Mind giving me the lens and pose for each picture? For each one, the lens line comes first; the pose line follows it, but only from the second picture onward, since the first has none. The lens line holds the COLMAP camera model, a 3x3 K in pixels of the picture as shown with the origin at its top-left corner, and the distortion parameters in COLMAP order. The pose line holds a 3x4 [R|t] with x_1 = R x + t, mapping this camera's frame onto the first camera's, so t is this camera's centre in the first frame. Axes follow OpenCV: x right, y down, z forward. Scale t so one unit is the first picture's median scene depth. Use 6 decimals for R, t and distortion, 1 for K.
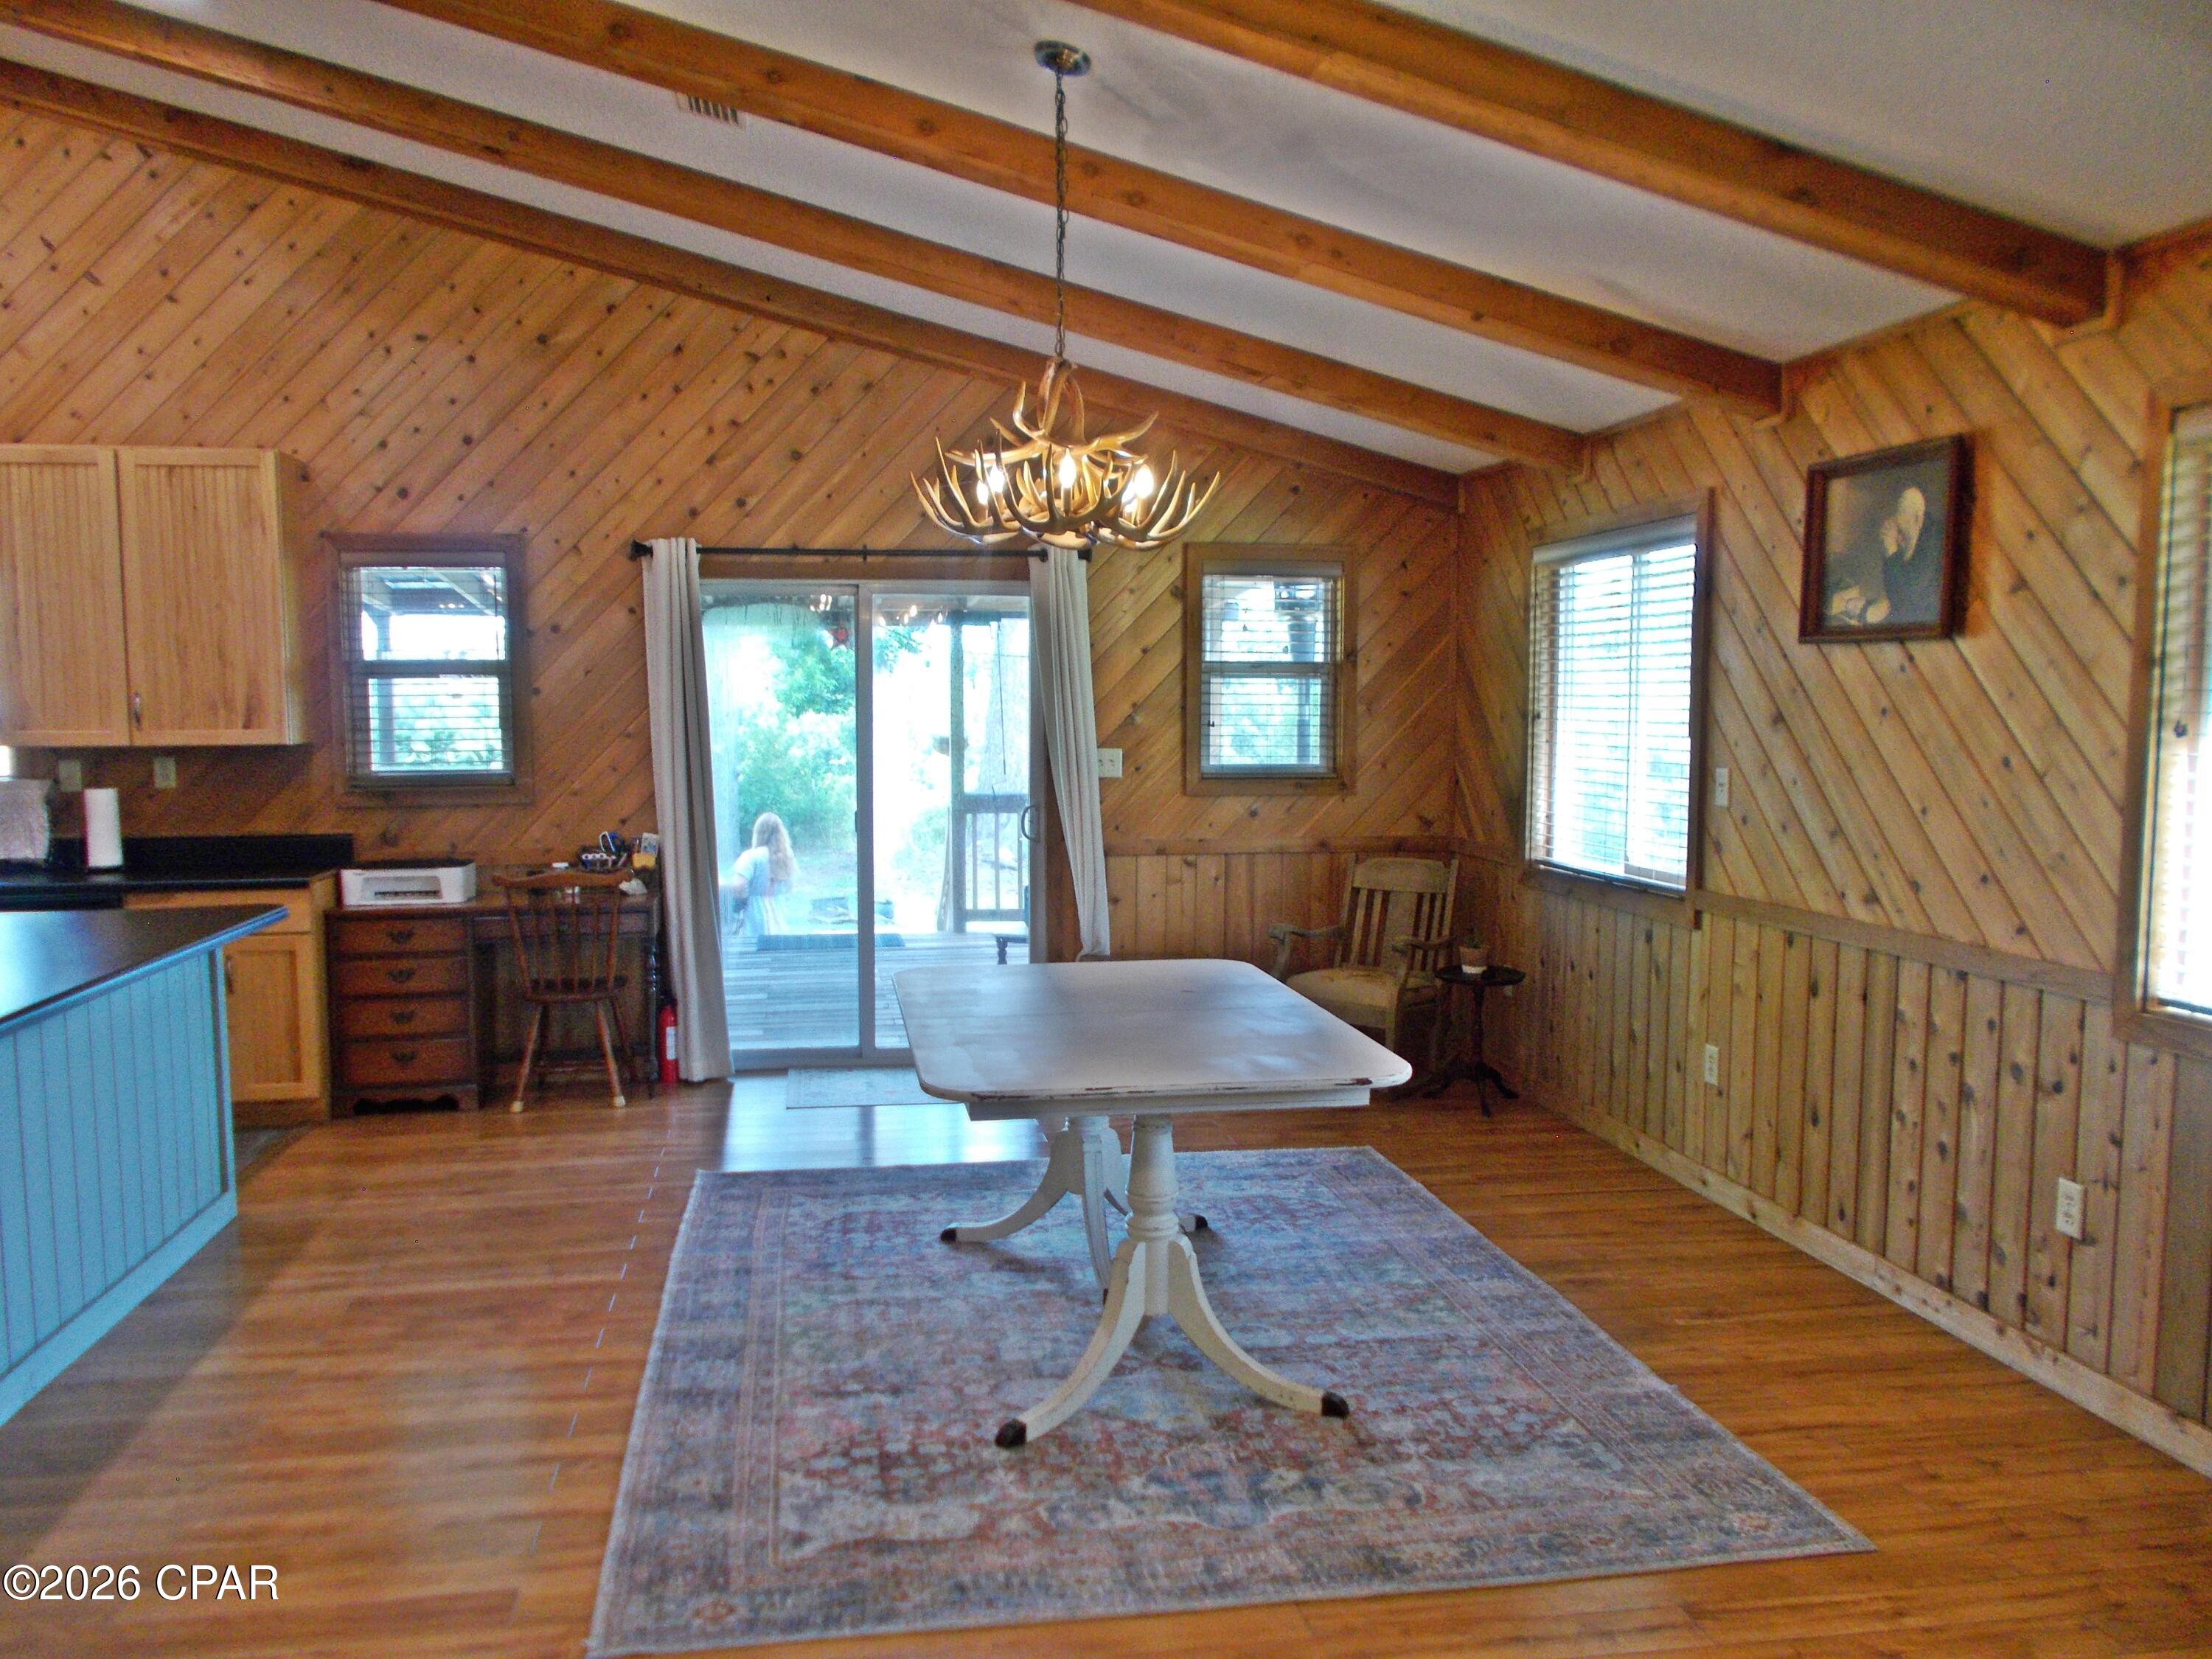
lens RADIAL K [[1696.0, 0, 1076.9], [0, 1696.0, 845.2], [0, 0, 1]] dist [0.011865, -0.016250]
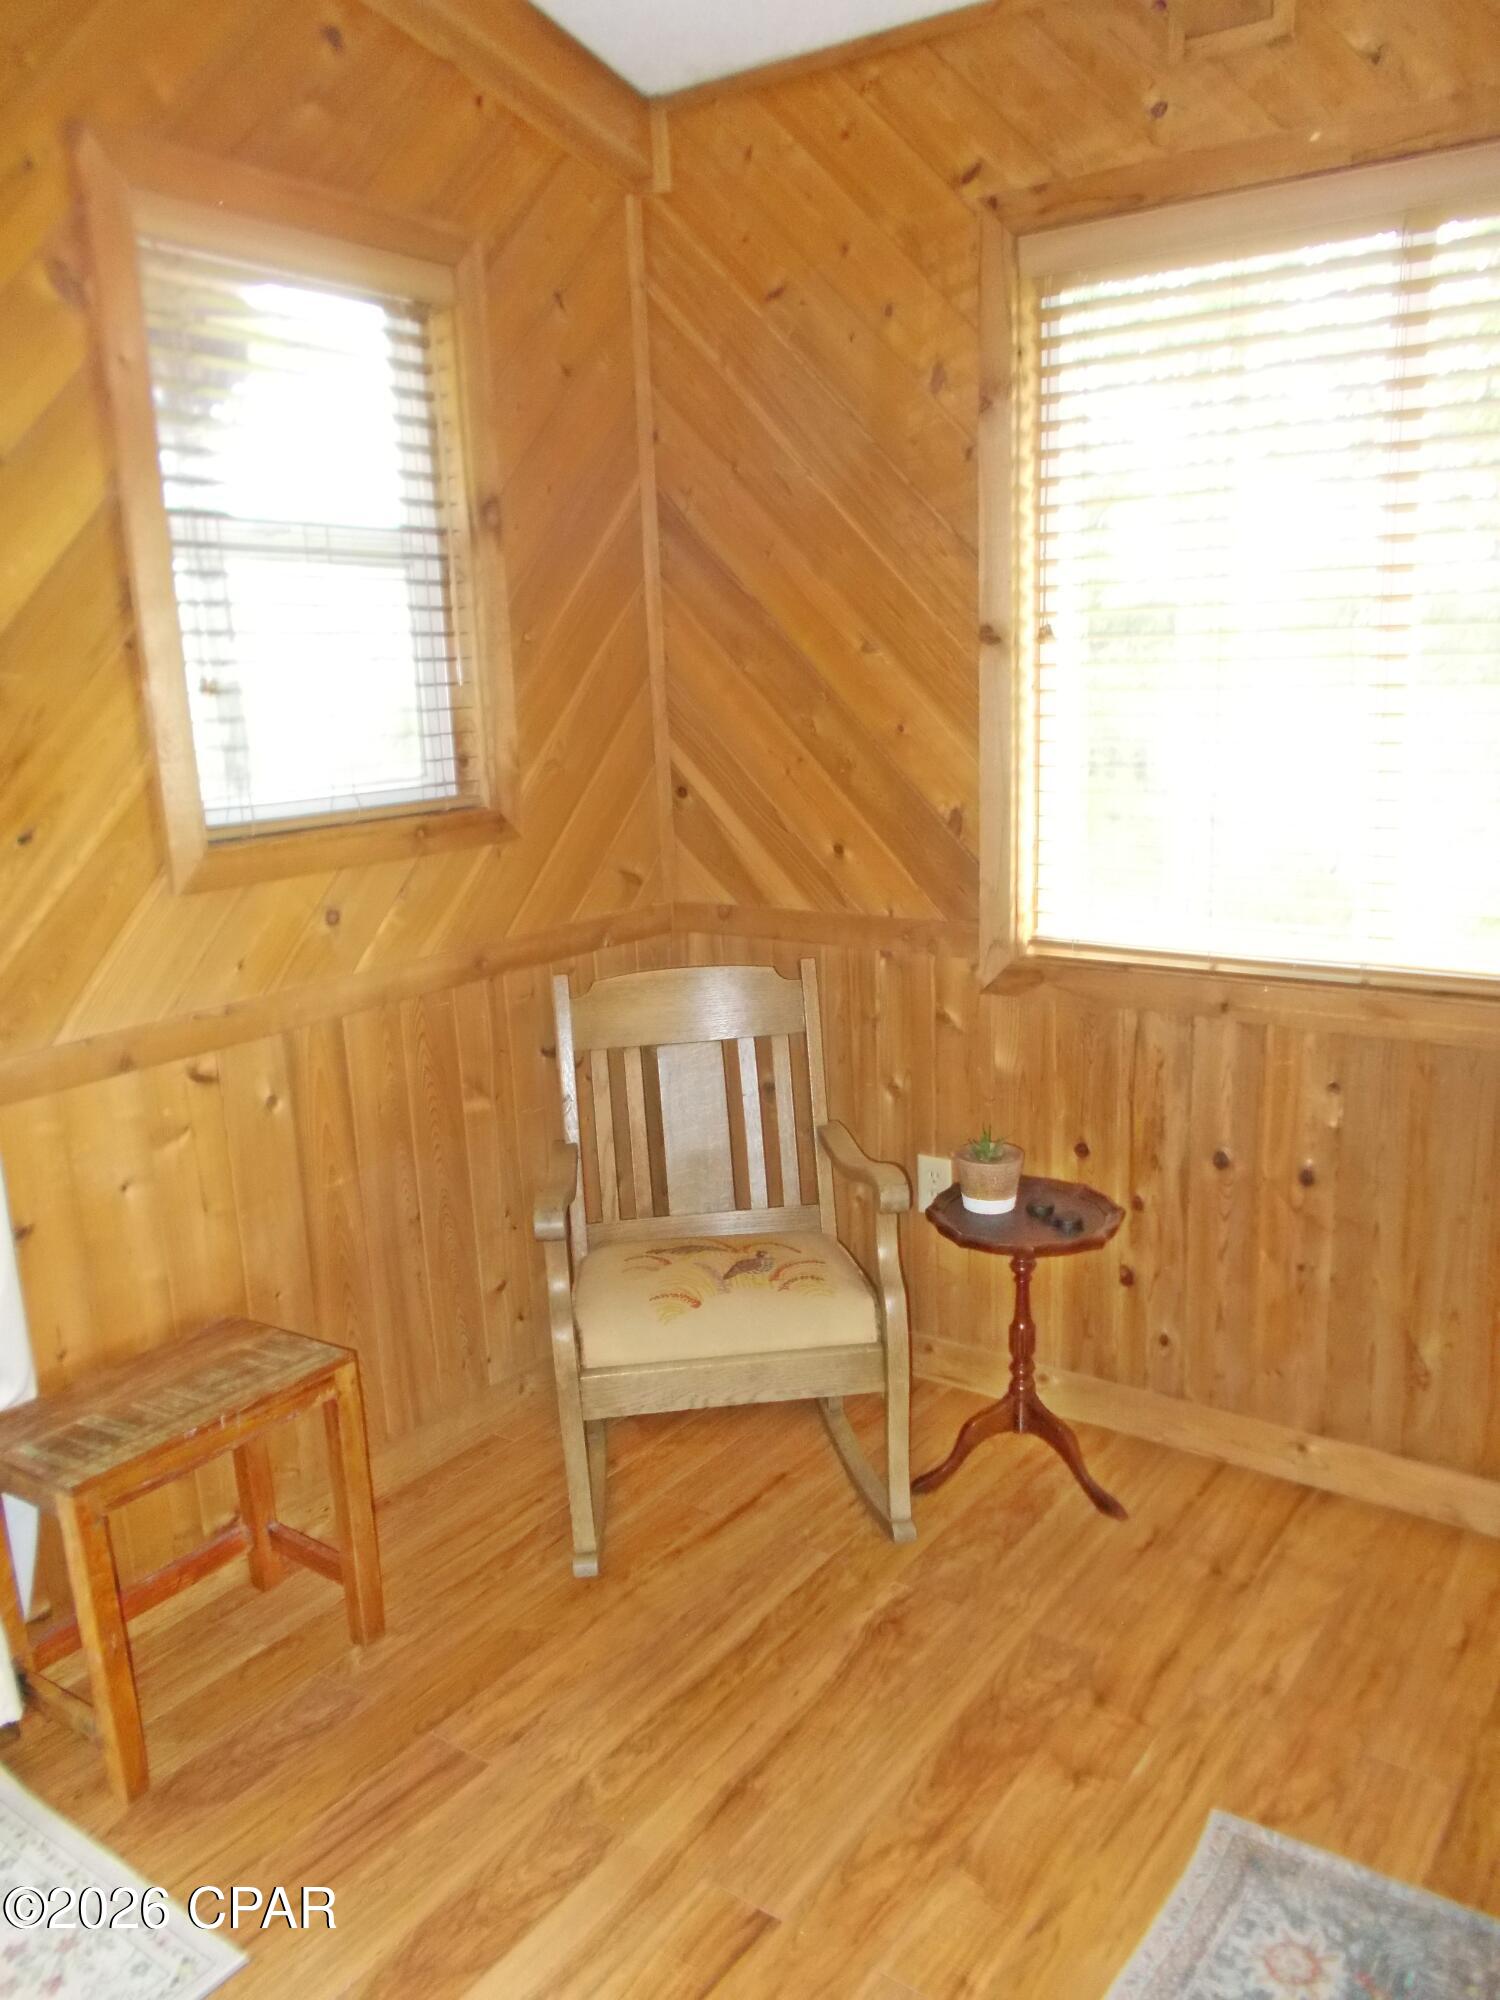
lens RADIAL K [[1533.4, 0, 747.8], [0, 1533.4, 1009.3], [0, 0, 1]] dist [0.011865, -0.016250]
pose [[0.704756, -0.186171, 0.684587, -0.078910], [0.099554, 0.981359, 0.164390, -0.047979], [-0.702430, -0.047701, 0.710152, 0.699142]]
